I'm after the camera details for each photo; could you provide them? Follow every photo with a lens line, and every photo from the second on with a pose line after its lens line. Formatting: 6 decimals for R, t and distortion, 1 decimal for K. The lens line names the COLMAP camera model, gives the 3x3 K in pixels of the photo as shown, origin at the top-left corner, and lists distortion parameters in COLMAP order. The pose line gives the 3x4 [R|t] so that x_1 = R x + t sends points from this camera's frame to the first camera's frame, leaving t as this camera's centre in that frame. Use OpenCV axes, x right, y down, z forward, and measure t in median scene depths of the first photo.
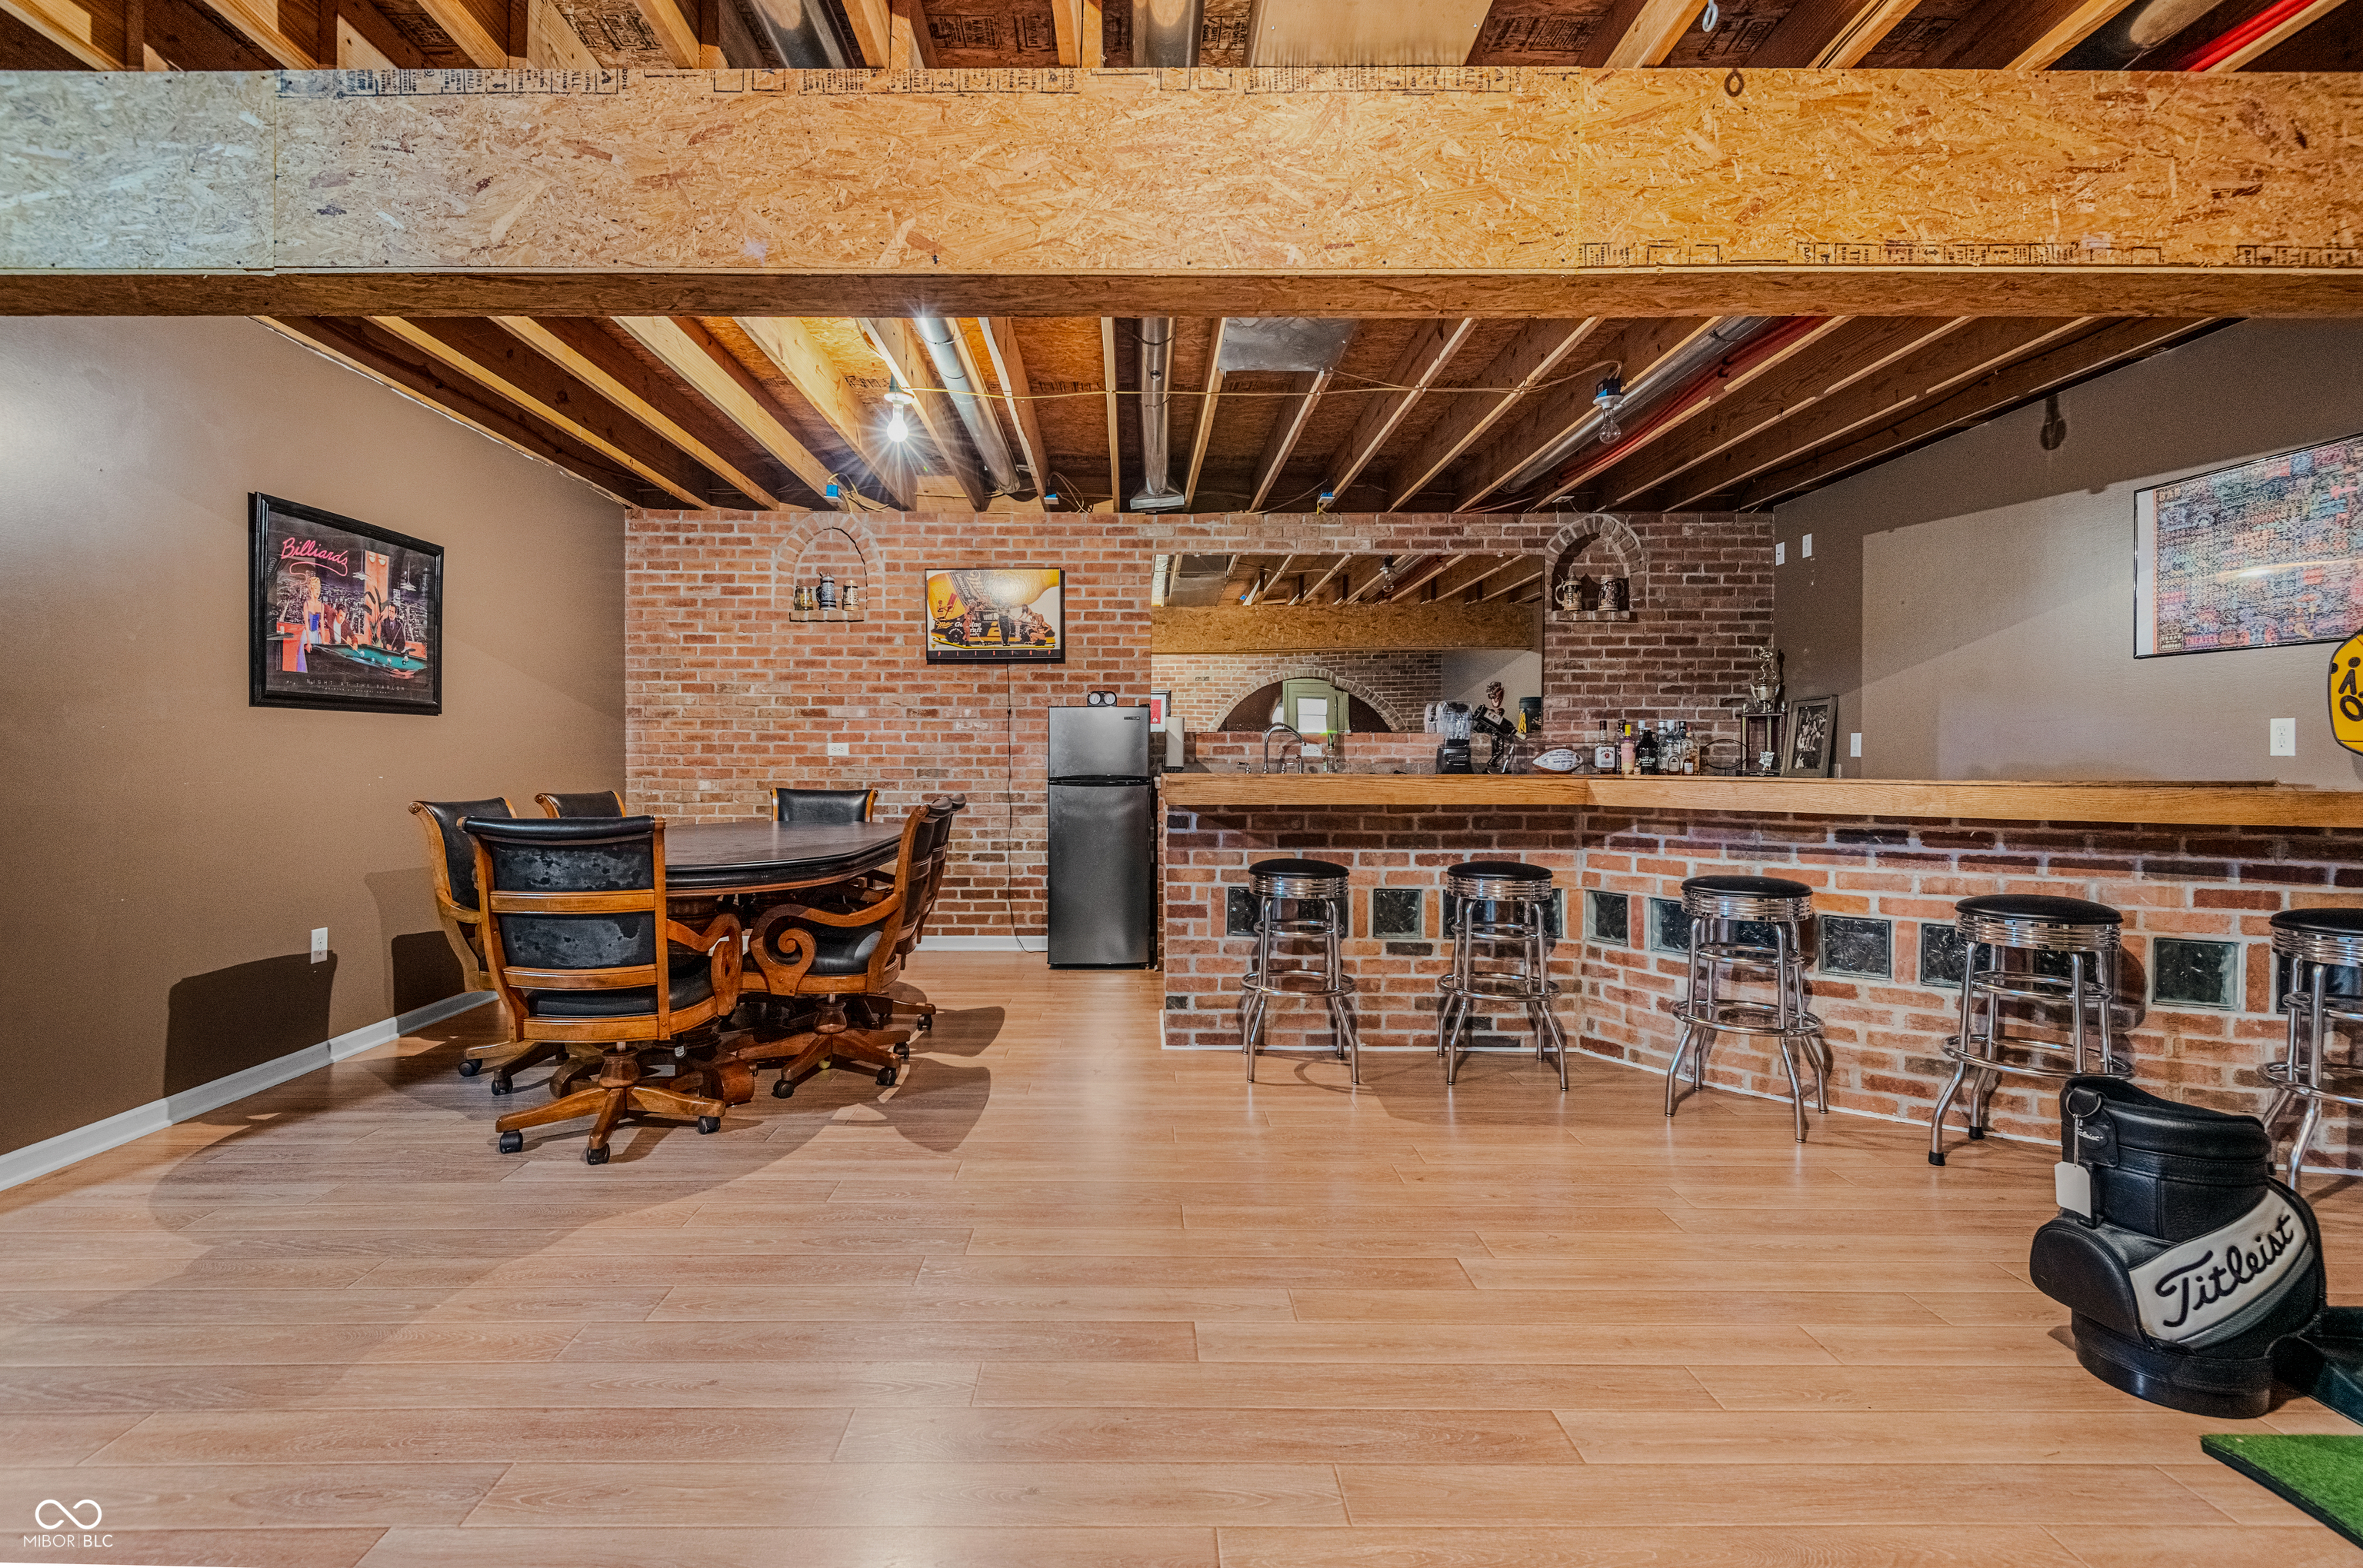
lens RADIAL K [[1108.0, 0, 1176.7], [0, 1108.0, 762.6], [0, 0, 1]] dist [0.029359, -0.010837]
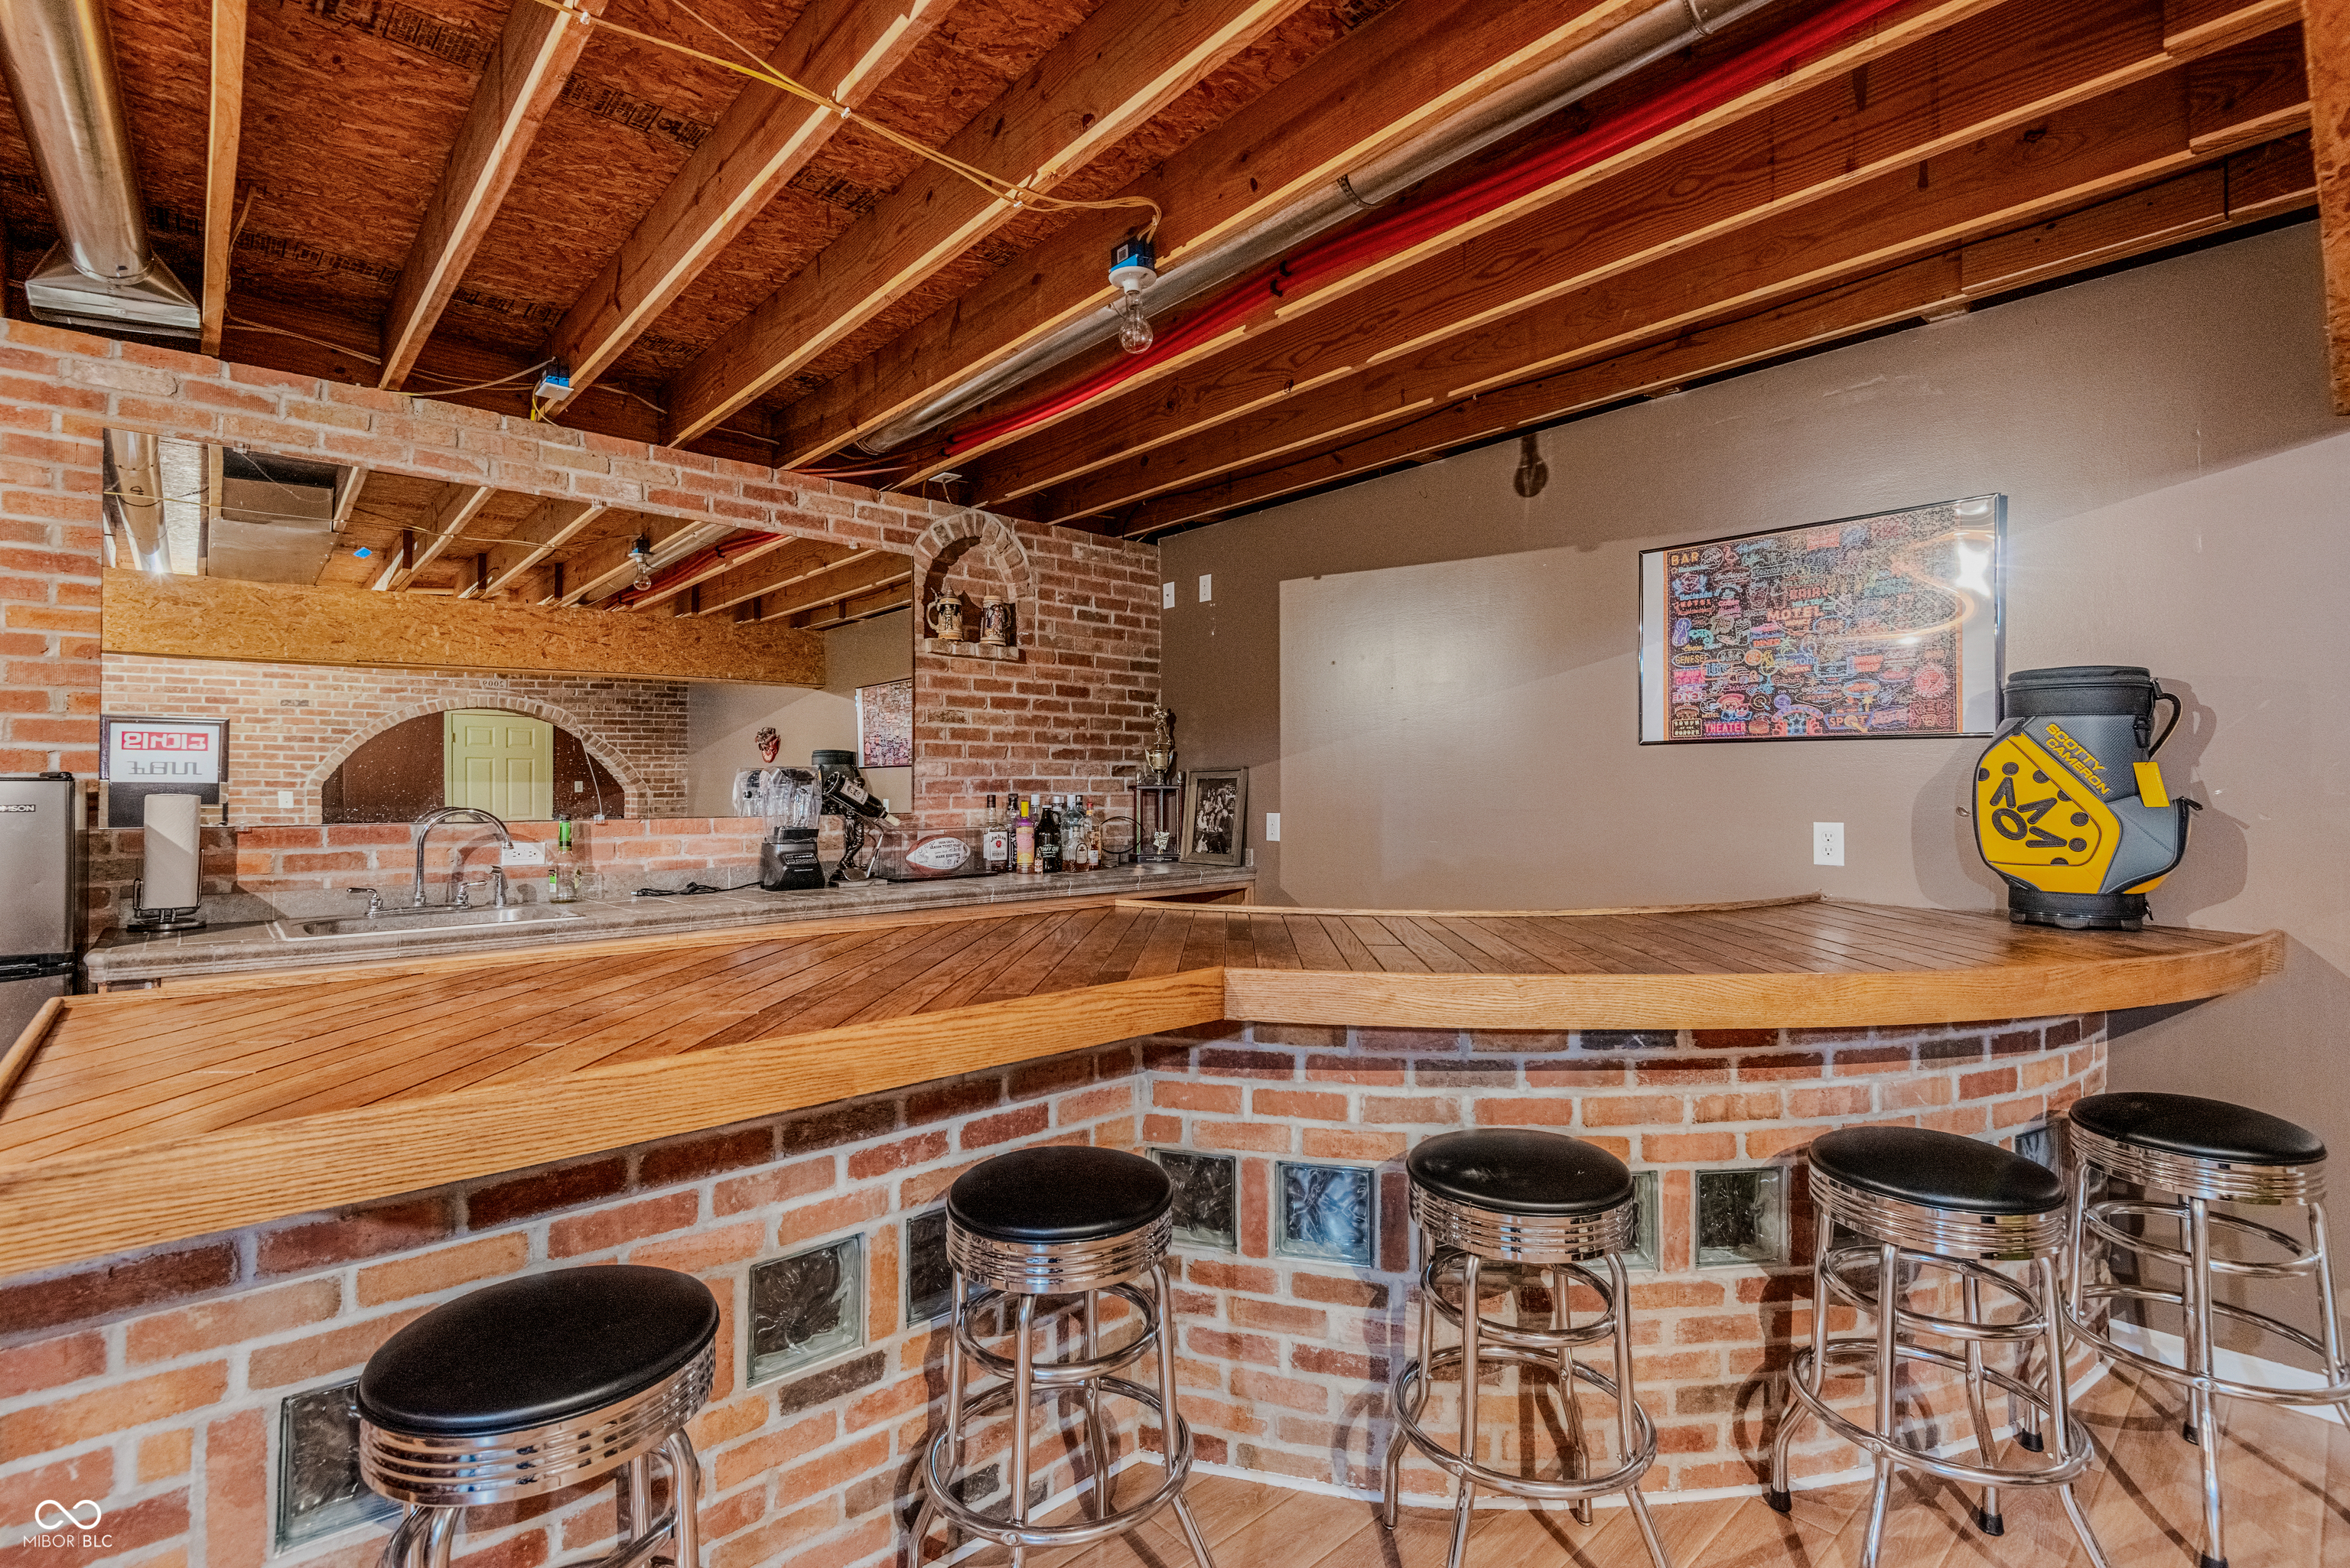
lens RADIAL K [[1102.0, 0, 1190.7], [0, 1102.0, 787.0], [0, 0, 1]] dist [0.029359, -0.010837]
pose [[0.771868, 0.001363, 0.635781, 0.028495], [0.007251, 0.999914, -0.010947, -0.036101], [-0.635741, 0.013059, 0.771792, 0.380942]]
